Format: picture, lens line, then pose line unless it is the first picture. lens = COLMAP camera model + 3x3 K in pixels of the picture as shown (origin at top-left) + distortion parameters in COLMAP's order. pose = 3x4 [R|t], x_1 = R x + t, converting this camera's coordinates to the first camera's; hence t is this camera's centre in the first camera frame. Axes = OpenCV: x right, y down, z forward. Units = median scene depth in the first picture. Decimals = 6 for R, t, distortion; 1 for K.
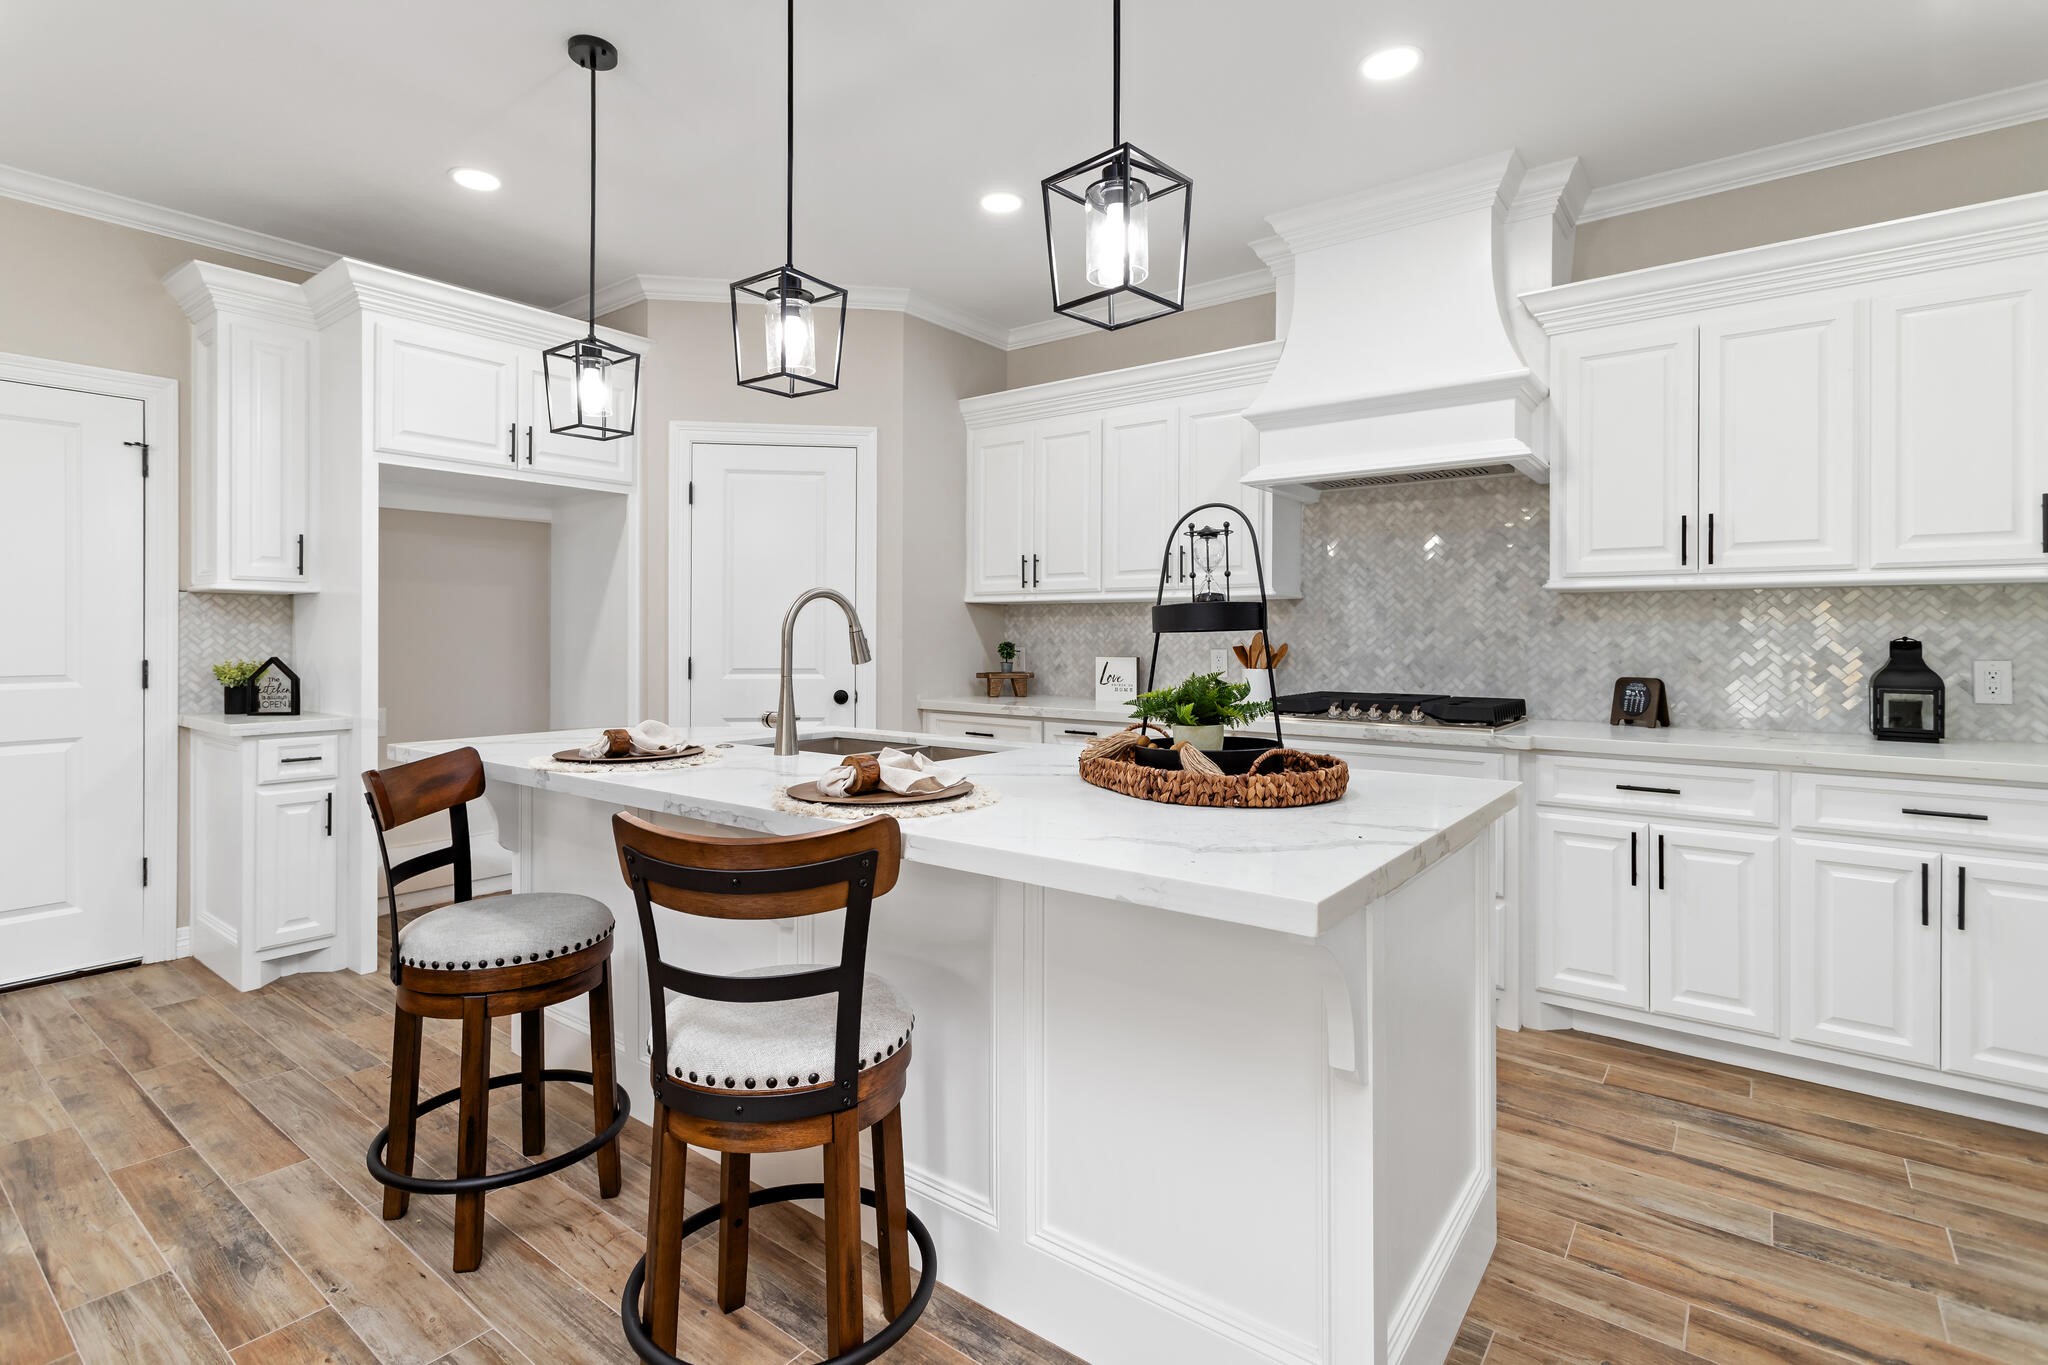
lens RADIAL K [[958.1, 0, 1026.5], [0, 958.1, 638.6], [0, 0, 1]] dist [0.004716, 0.000699]
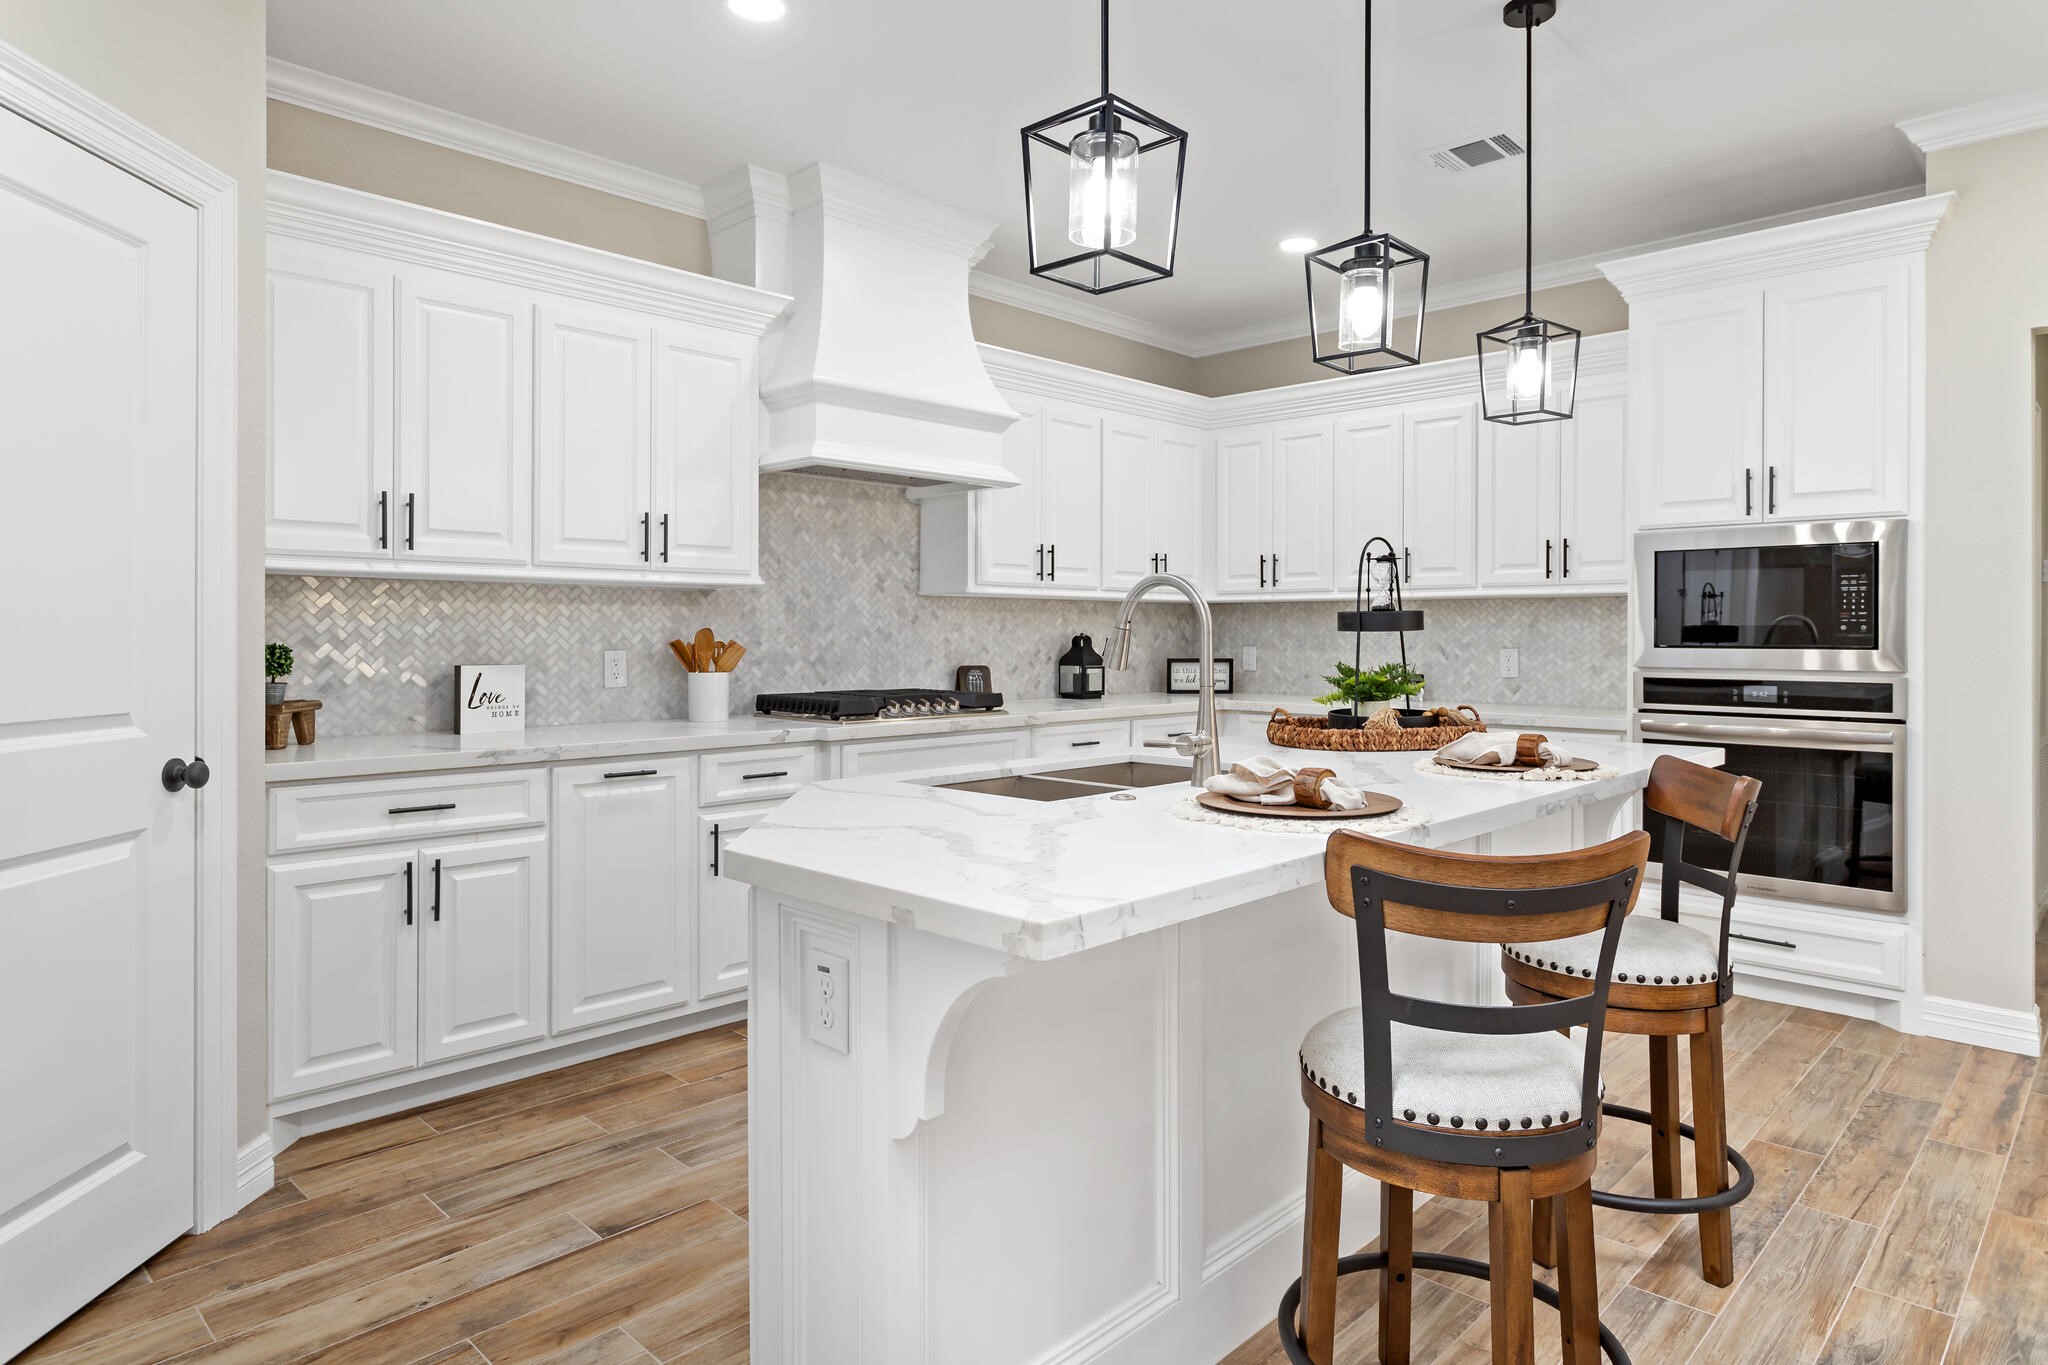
lens RADIAL K [[1213.3, 0, 1107.3], [0, 1213.3, 626.8], [0, 0, 1]] dist [0.005247, -0.000864]
pose [[0.088413, 0.003695, 0.996077, -0.844004], [0.002526, 0.999989, -0.003933, -0.003122], [-0.996081, 0.002864, 0.088403, 0.620493]]
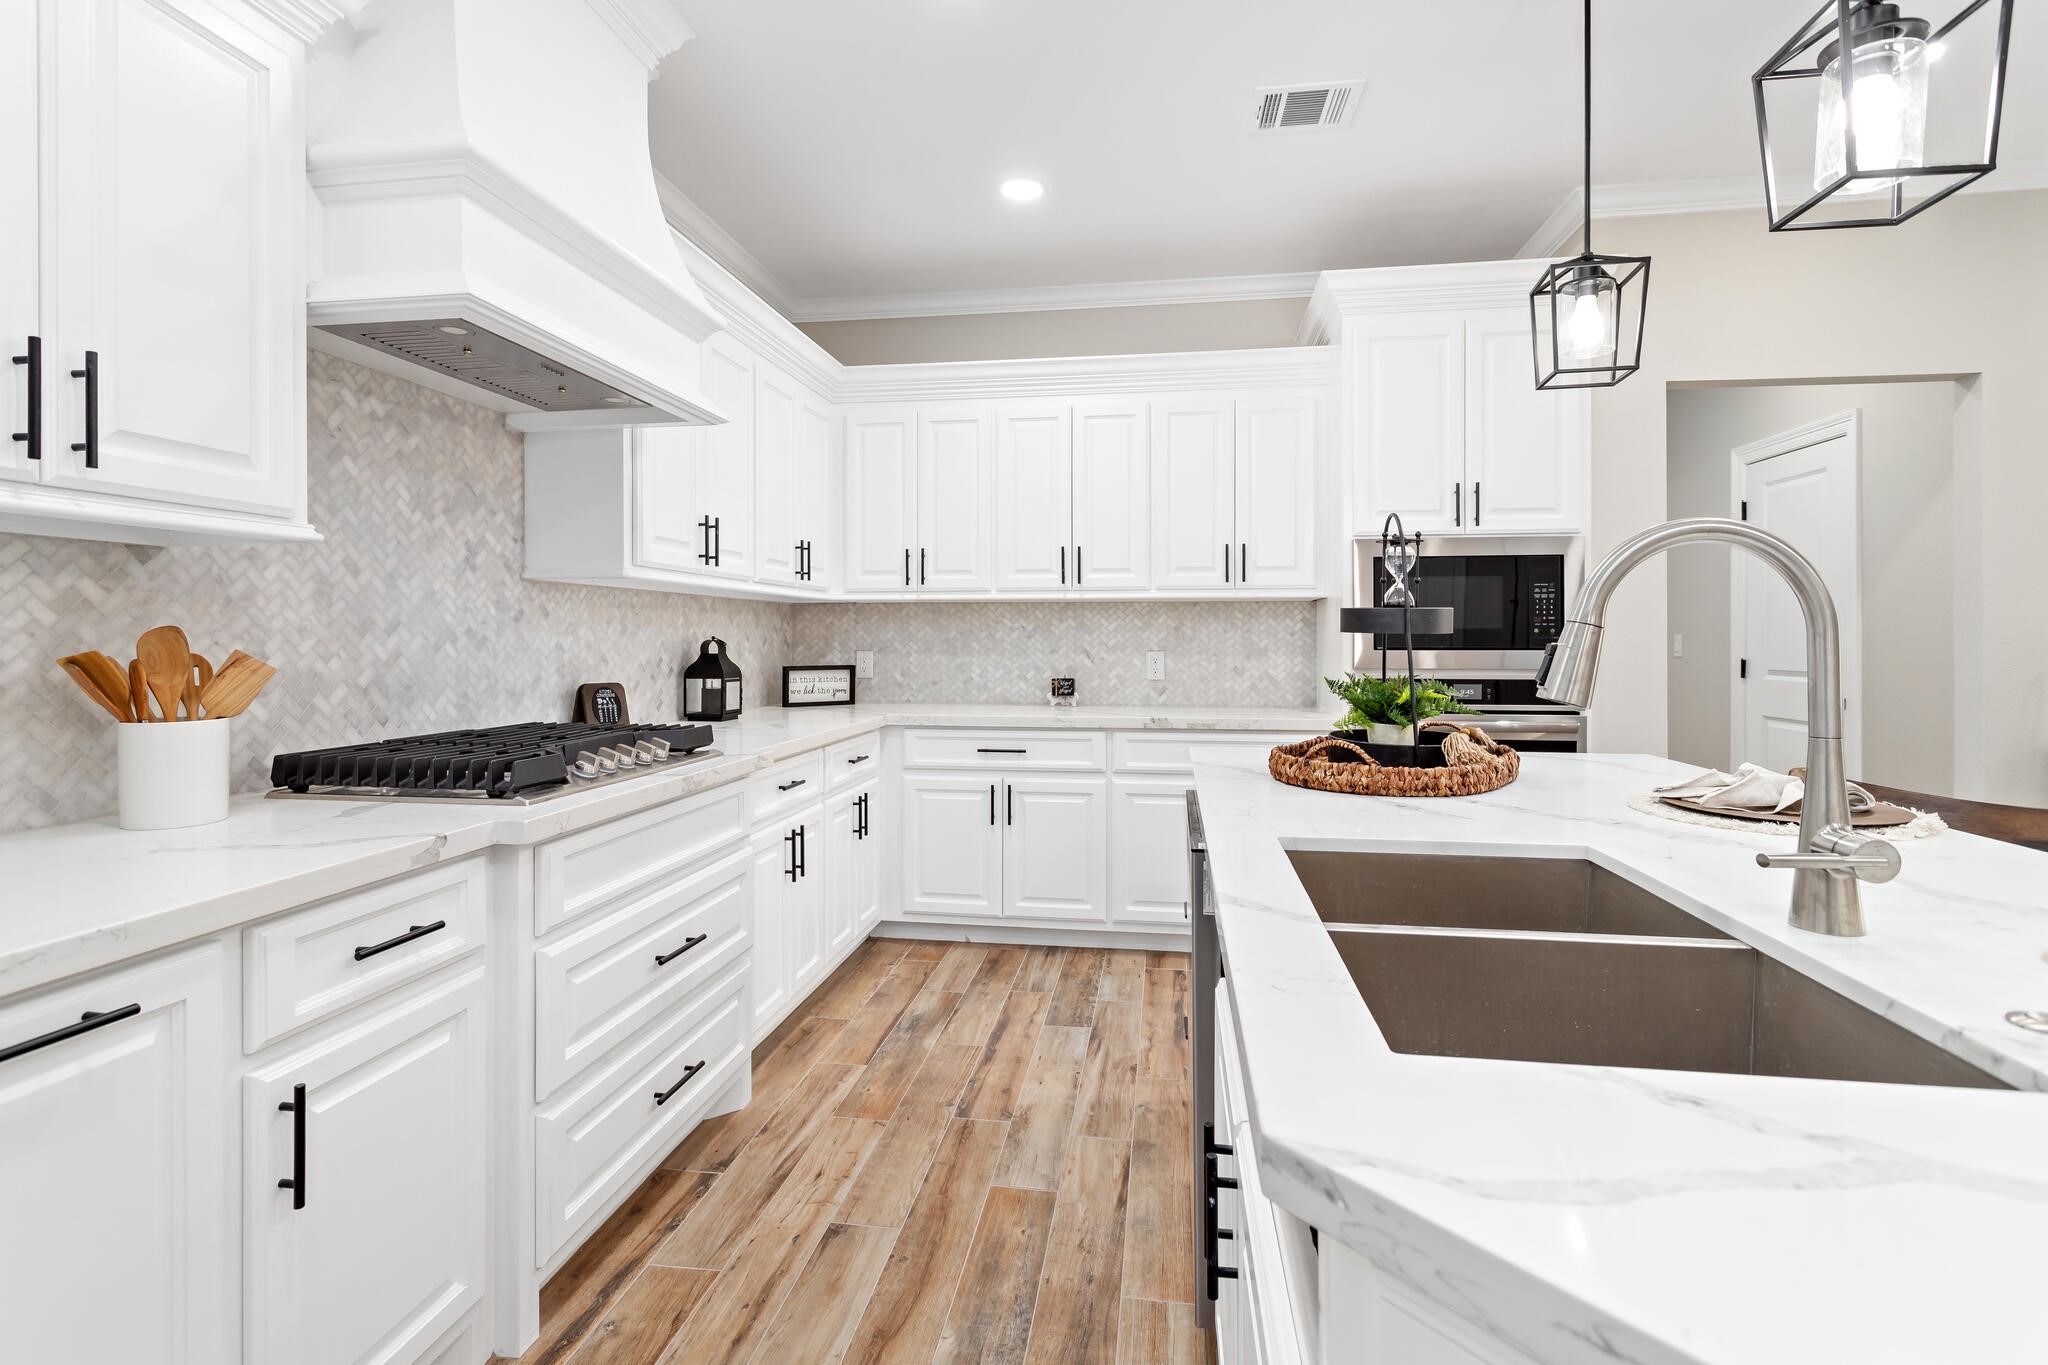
lens RADIAL K [[958.1, 0, 1040.2], [0, 958.1, 638.7], [0, 0, 1]] dist [0.004716, 0.000699]
pose [[-0.469867, -0.002705, 0.882733, -0.294390], [0.002852, 0.999985, 0.004583, -0.002672], [-0.882732, 0.004671, -0.469853, 0.958771]]
